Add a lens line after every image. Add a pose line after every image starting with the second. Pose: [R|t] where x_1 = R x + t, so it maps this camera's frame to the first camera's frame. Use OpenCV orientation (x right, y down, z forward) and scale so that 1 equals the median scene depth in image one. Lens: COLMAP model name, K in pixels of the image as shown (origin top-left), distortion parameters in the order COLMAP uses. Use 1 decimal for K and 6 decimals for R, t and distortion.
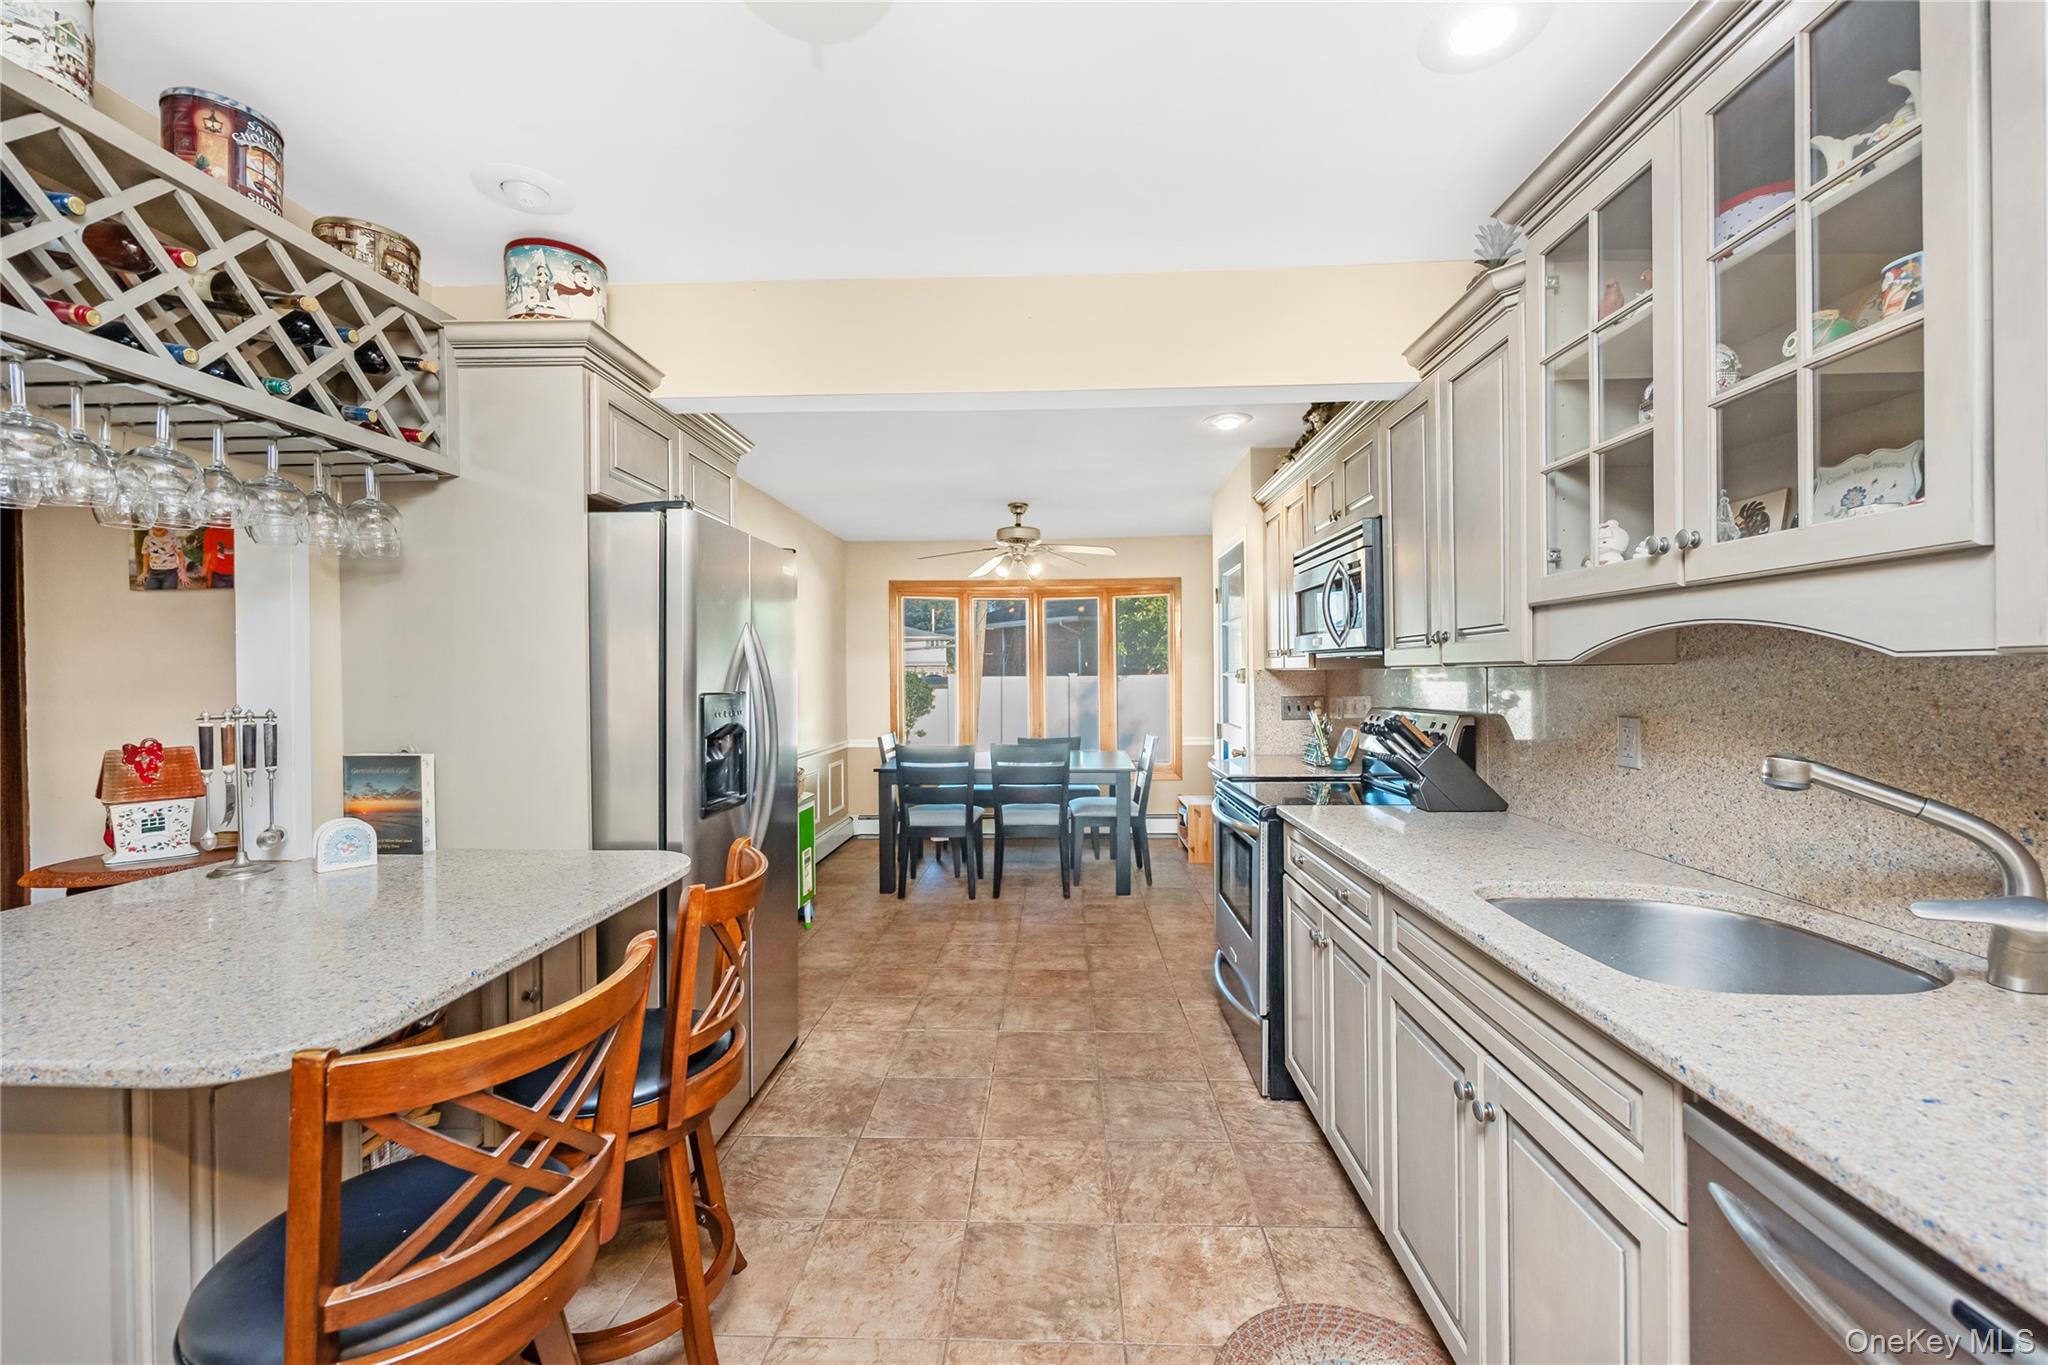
lens RADIAL K [[859.5, 0, 1022.2], [0, 859.5, 677.7], [0, 0, 1]] dist [0.008379, -0.000017]
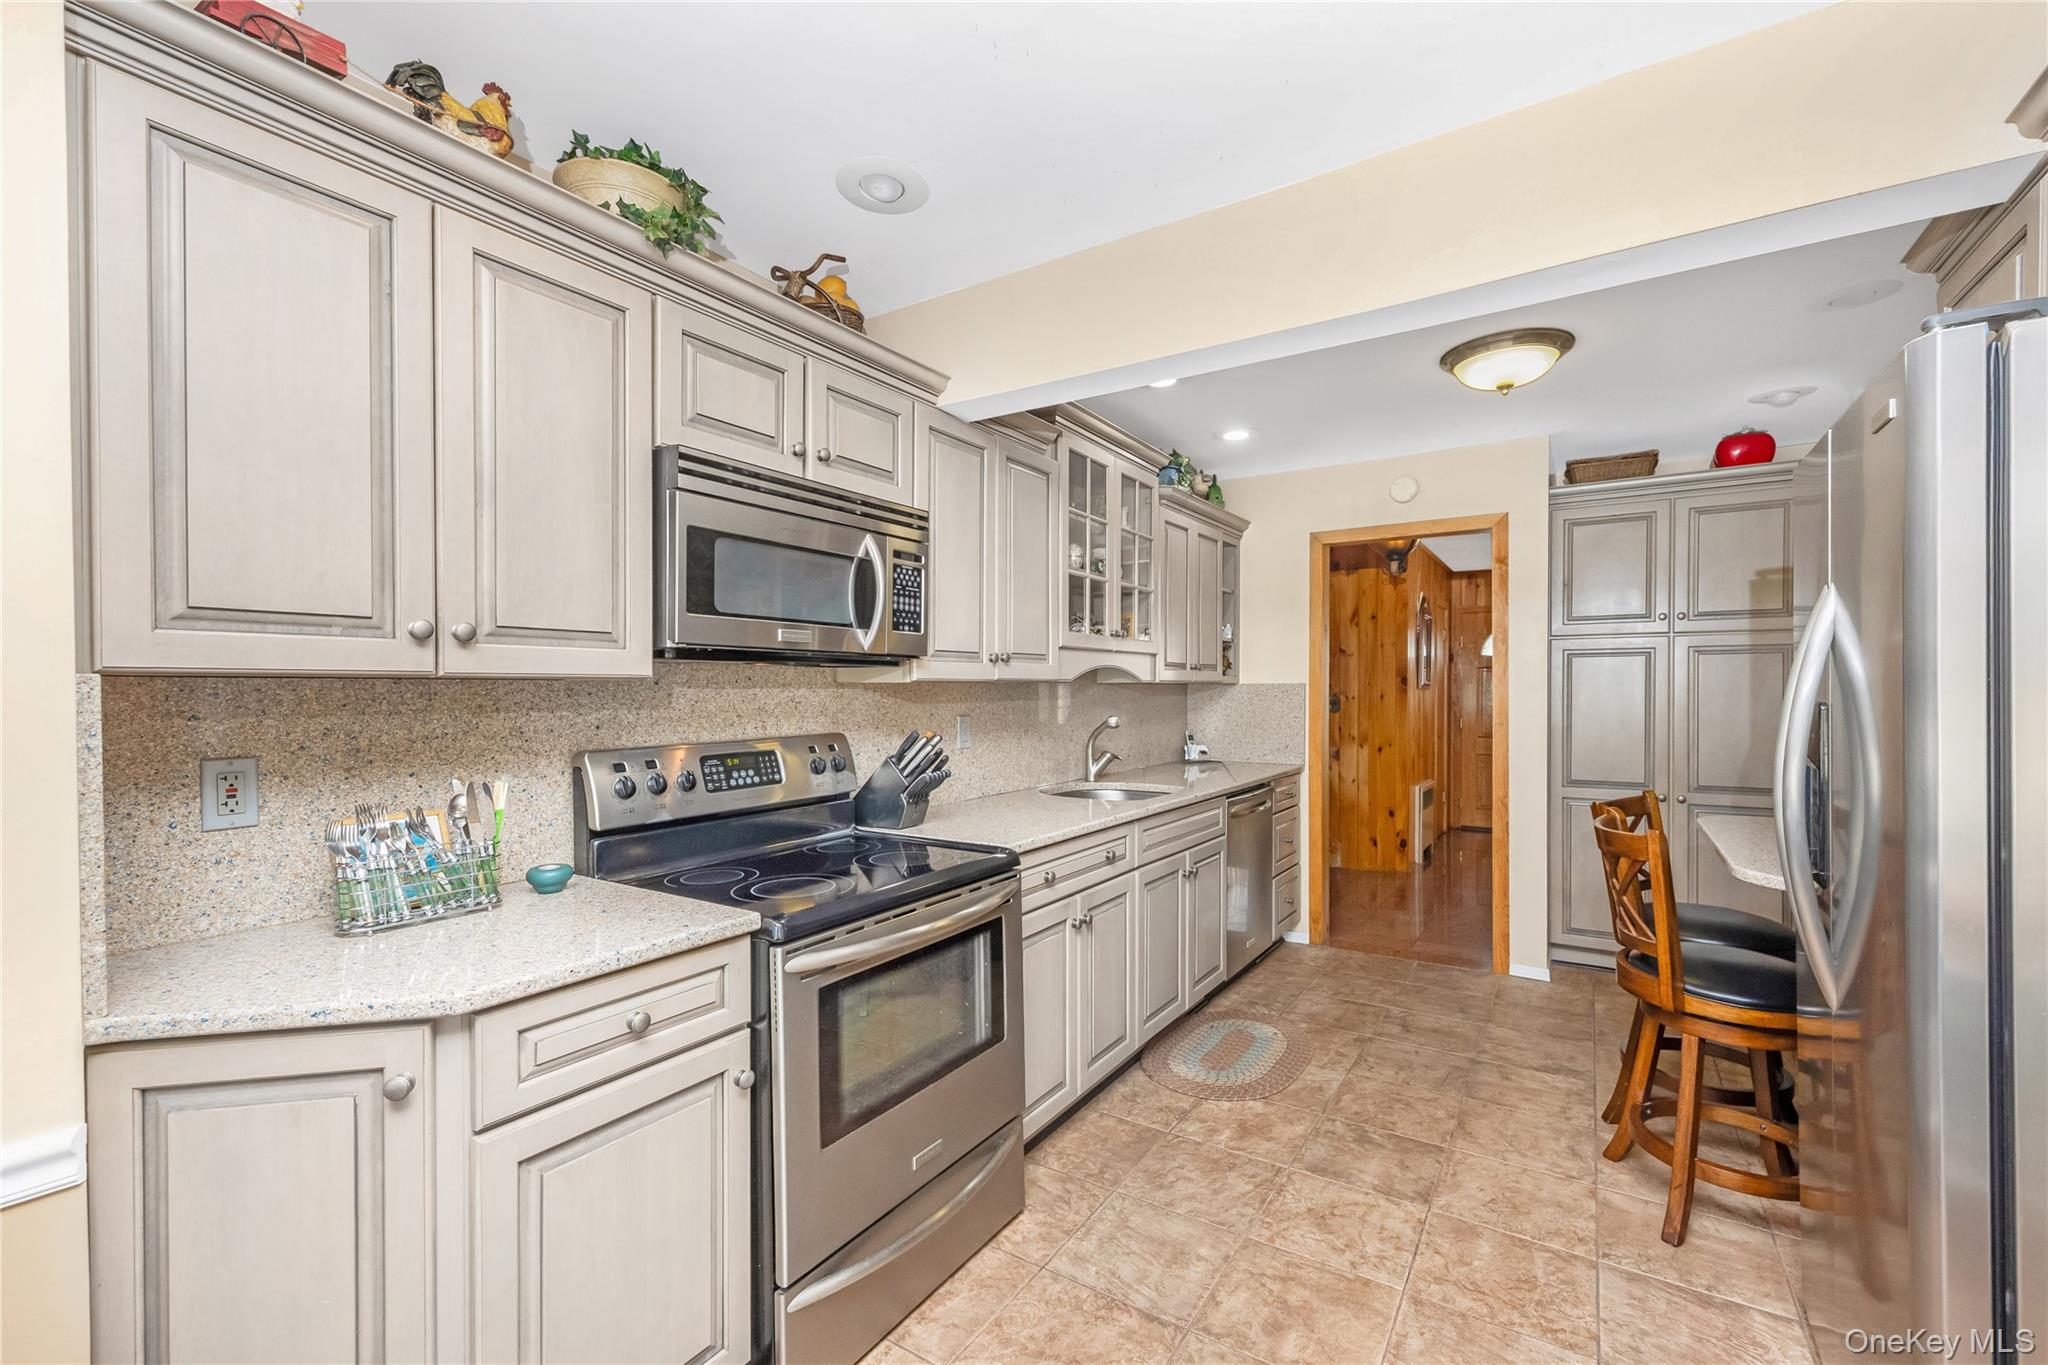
lens RADIAL K [[859.5, 0, 1027.8], [0, 859.5, 684.7], [0, 0, 1]] dist [0.008379, -0.000017]
pose [[-0.863269, 0.014192, 0.504545, -0.172303], [0.015347, 0.999880, -0.001867, -0.008931], [-0.504511, 0.006132, -0.863384, 2.046117]]
